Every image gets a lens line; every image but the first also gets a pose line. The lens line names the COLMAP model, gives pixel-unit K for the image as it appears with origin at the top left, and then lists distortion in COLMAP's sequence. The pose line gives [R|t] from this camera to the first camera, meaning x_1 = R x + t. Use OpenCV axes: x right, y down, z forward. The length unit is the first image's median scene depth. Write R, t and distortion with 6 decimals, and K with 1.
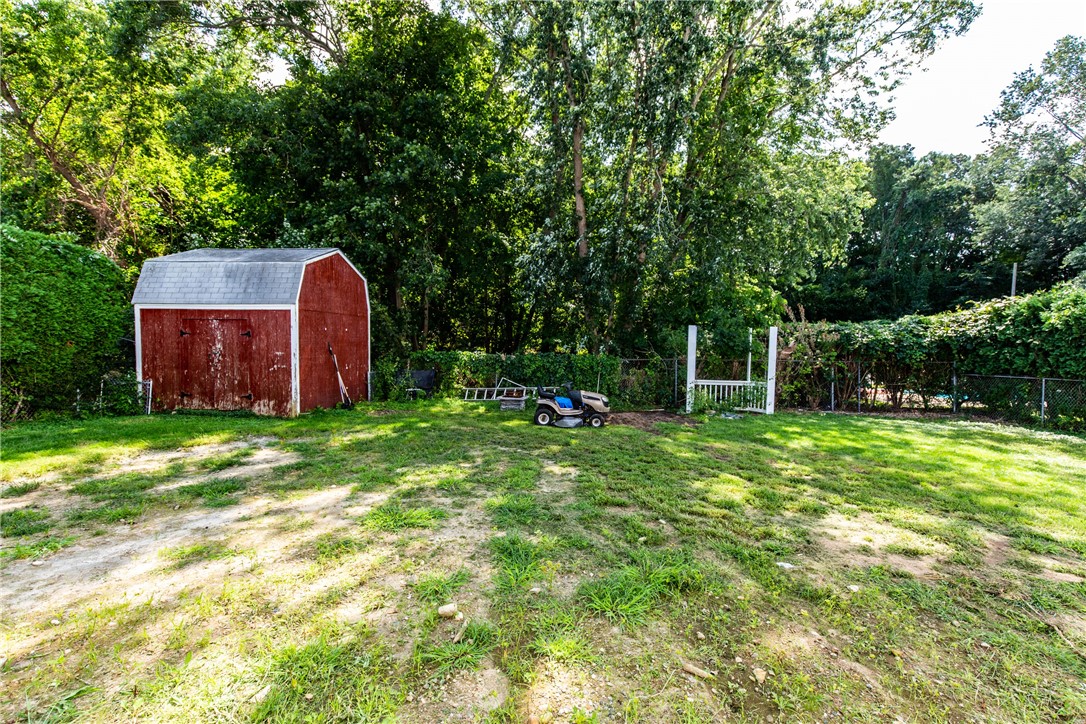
lens RADIAL K [[483.4, 0, 543.5], [0, 483.4, 360.3], [0, 0, 1]] dist [-0.001946, -0.000146]
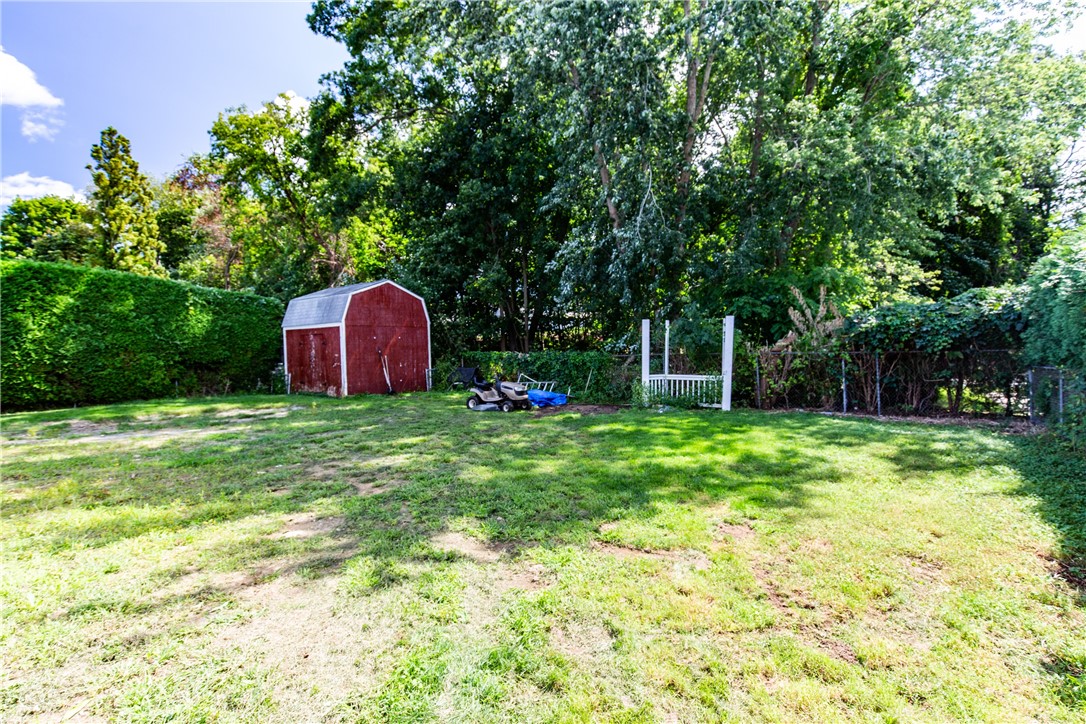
lens RADIAL K [[521.7, 0, 540.8], [0, 521.7, 361.5], [0, 0, 1]] dist [-0.013764, 0.000044]
pose [[0.848244, -0.014576, -0.529406, 0.710042], [0.009847, 0.999882, -0.011752, 0.025450], [0.529515, 0.004756, 0.848287, -0.033297]]
